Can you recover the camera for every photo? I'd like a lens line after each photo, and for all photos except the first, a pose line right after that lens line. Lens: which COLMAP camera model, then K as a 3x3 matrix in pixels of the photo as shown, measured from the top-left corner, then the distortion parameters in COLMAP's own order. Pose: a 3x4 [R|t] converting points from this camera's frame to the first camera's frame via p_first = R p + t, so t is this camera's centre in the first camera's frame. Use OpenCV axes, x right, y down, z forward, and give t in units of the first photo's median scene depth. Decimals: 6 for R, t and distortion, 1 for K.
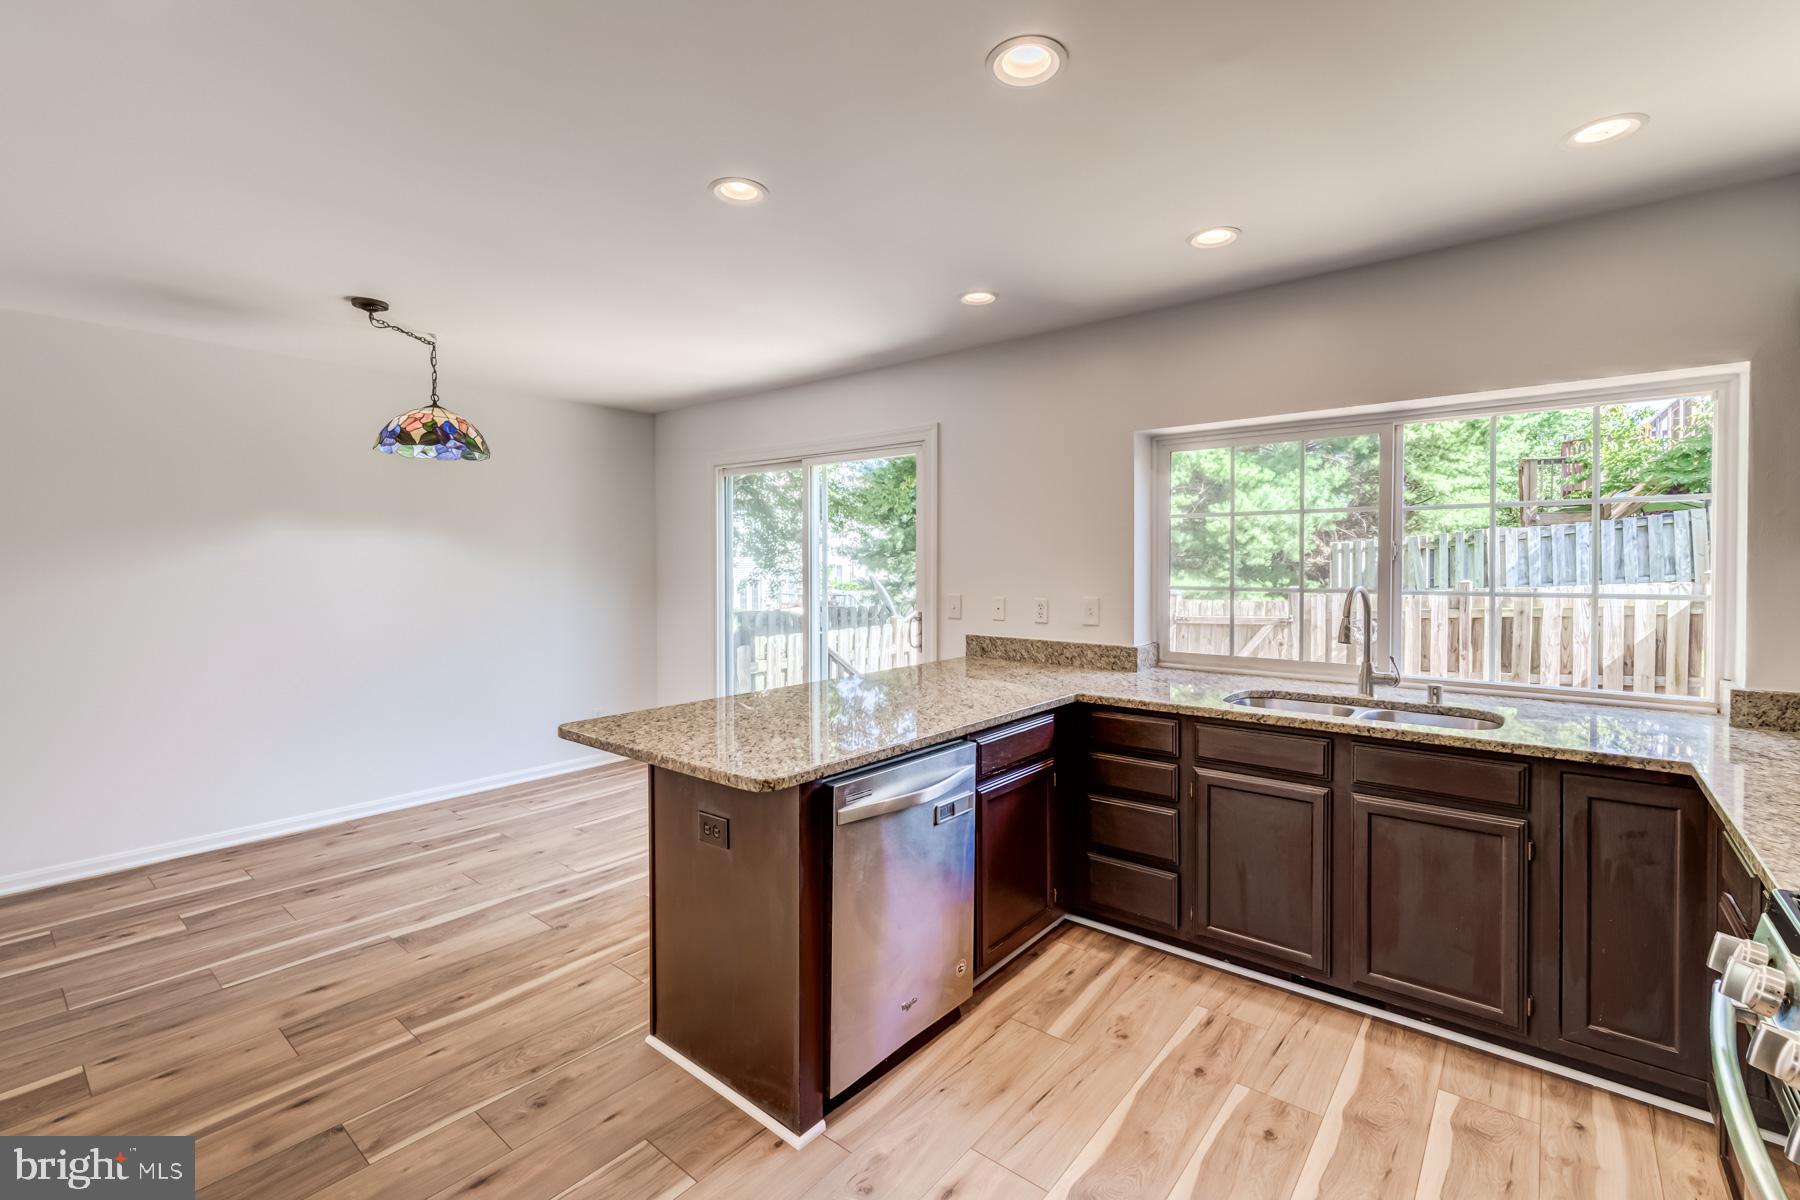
lens RADIAL K [[786.4, 0, 900.1], [0, 786.4, 572.0], [0, 0, 1]] dist [0.005014, 0.000301]
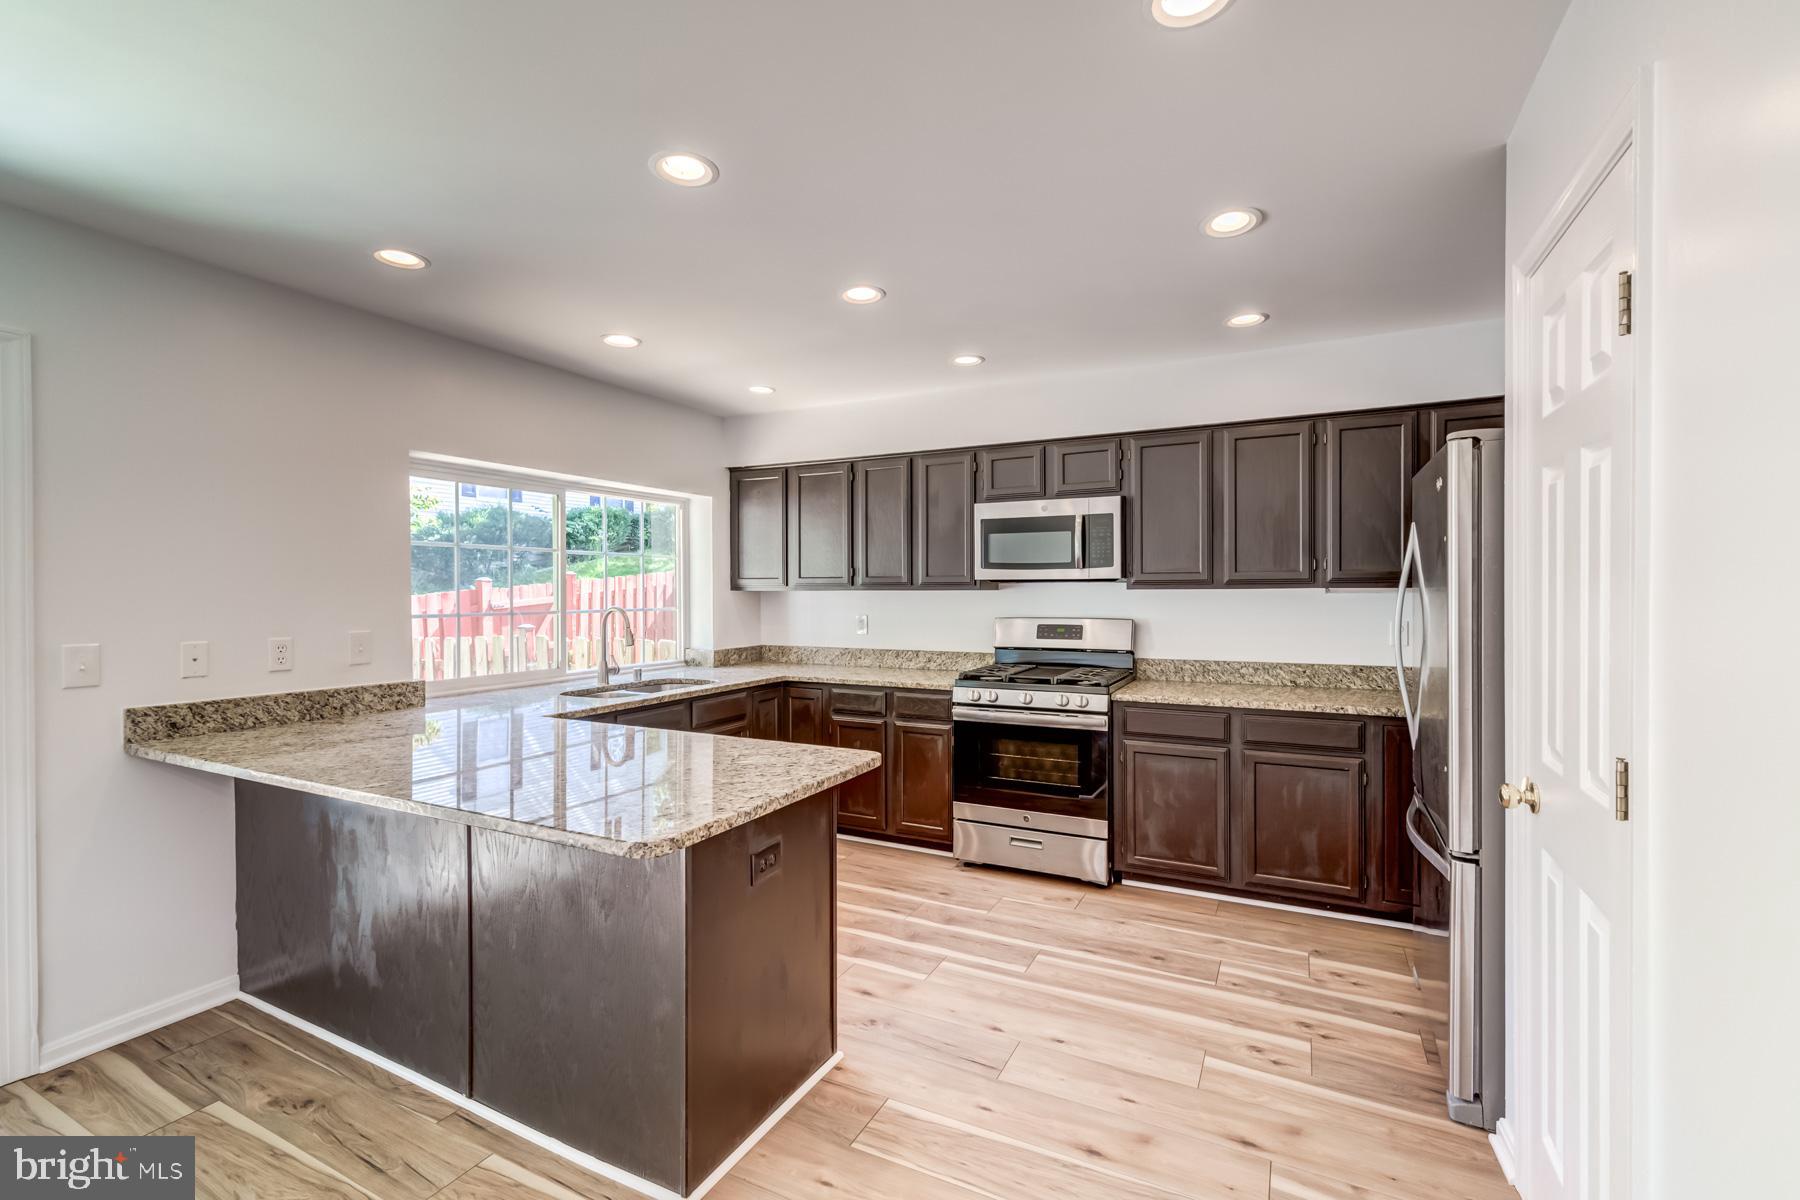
lens RADIAL K [[786.4, 0, 906.0], [0, 786.4, 596.6], [0, 0, 1]] dist [0.005014, 0.000301]
pose [[-0.219944, -0.005017, 0.975499, -0.792533], [0.014570, 0.999858, 0.008427, -0.004370], [-0.975404, 0.016067, -0.219840, 0.674963]]
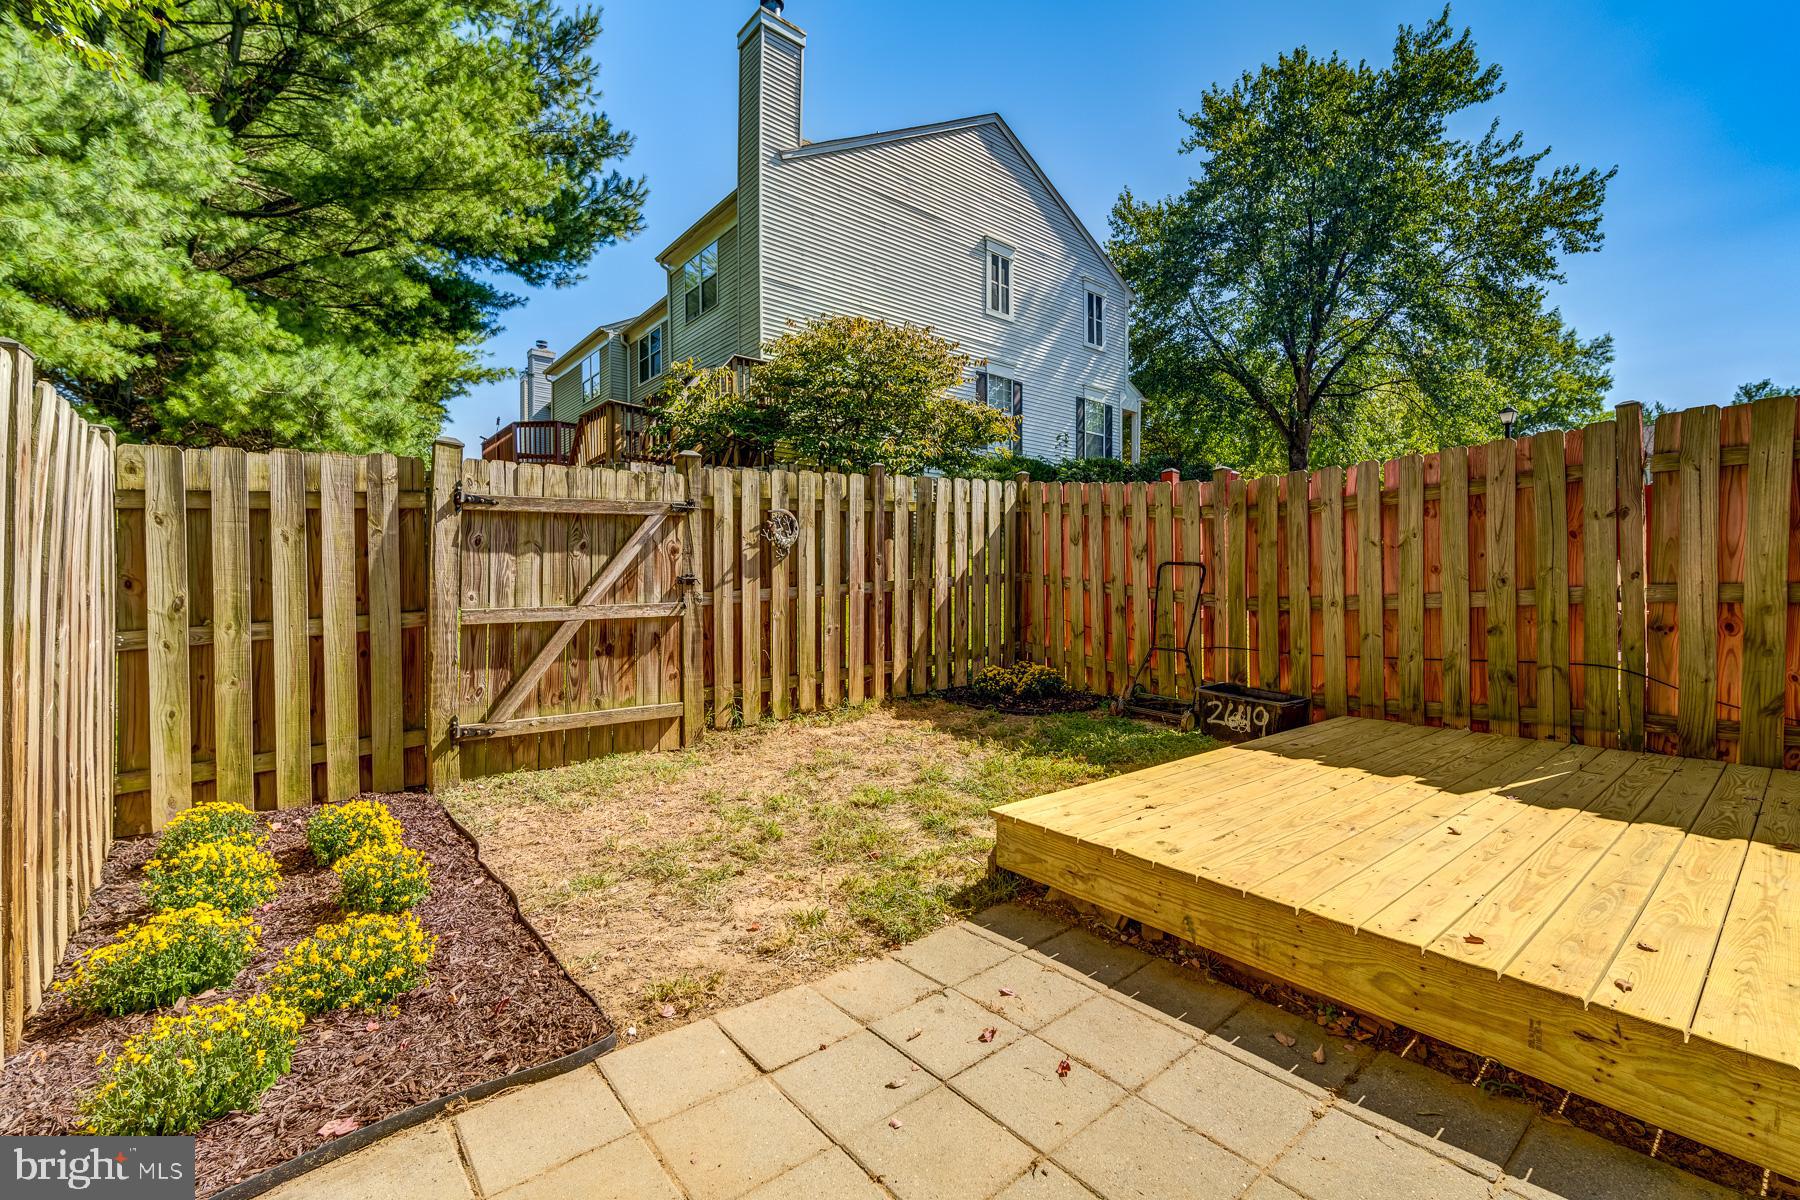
lens RADIAL K [[786.4, 0, 887.8], [0, 786.4, 601.9], [0, 0, 1]] dist [0.005014, 0.000301]
pose [[0.200976, -0.002251, 0.979594, -0.111319], [0.012418, 0.999923, -0.000250, 0.377089], [-0.979517, 0.012215, 0.200988, 2.128333]]
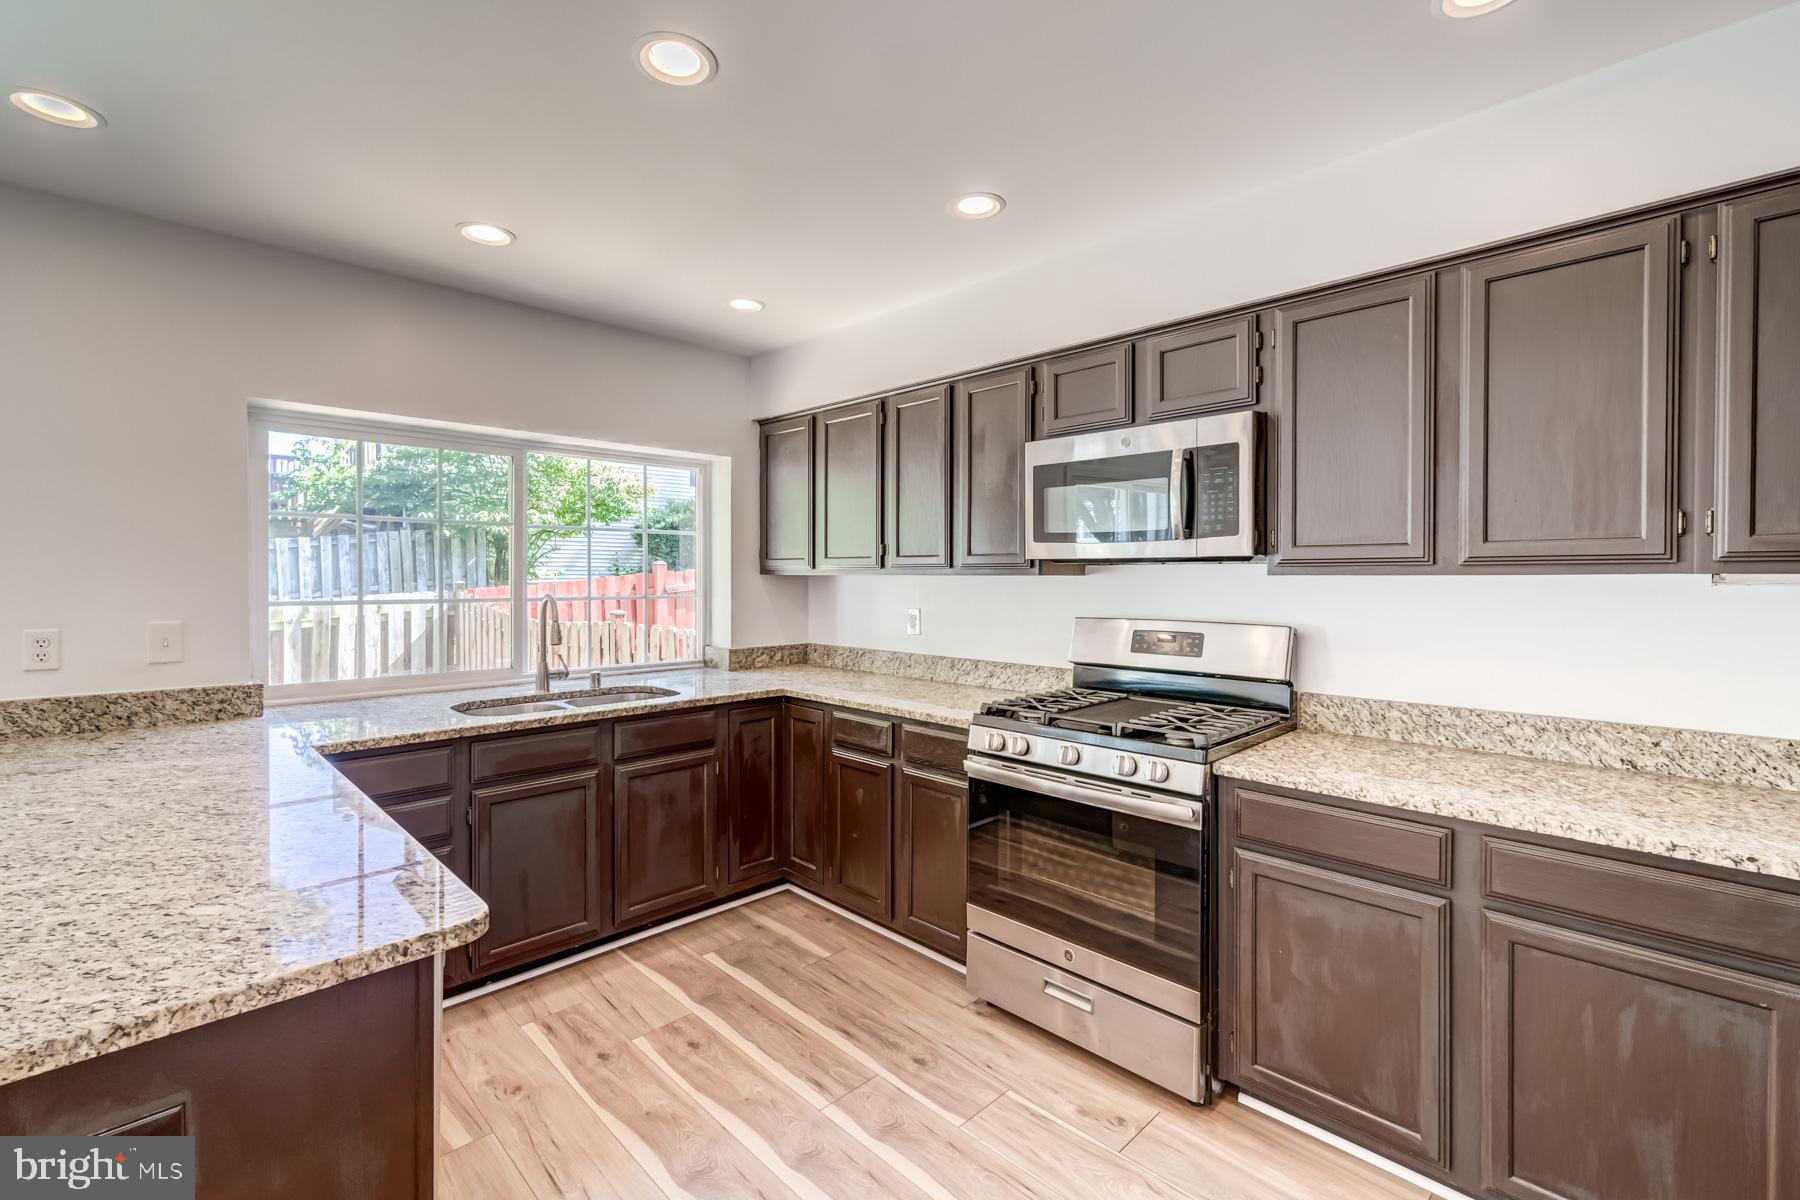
lens RADIAL K [[786.4, 0, 895.1], [0, 786.4, 584.7], [0, 0, 1]] dist [0.005014, 0.000301]
pose [[0.105530, -0.008048, 0.994384, -0.410221], [0.008510, 0.999938, 0.007190, 0.000564], [-0.994380, 0.007703, 0.105592, 0.329632]]
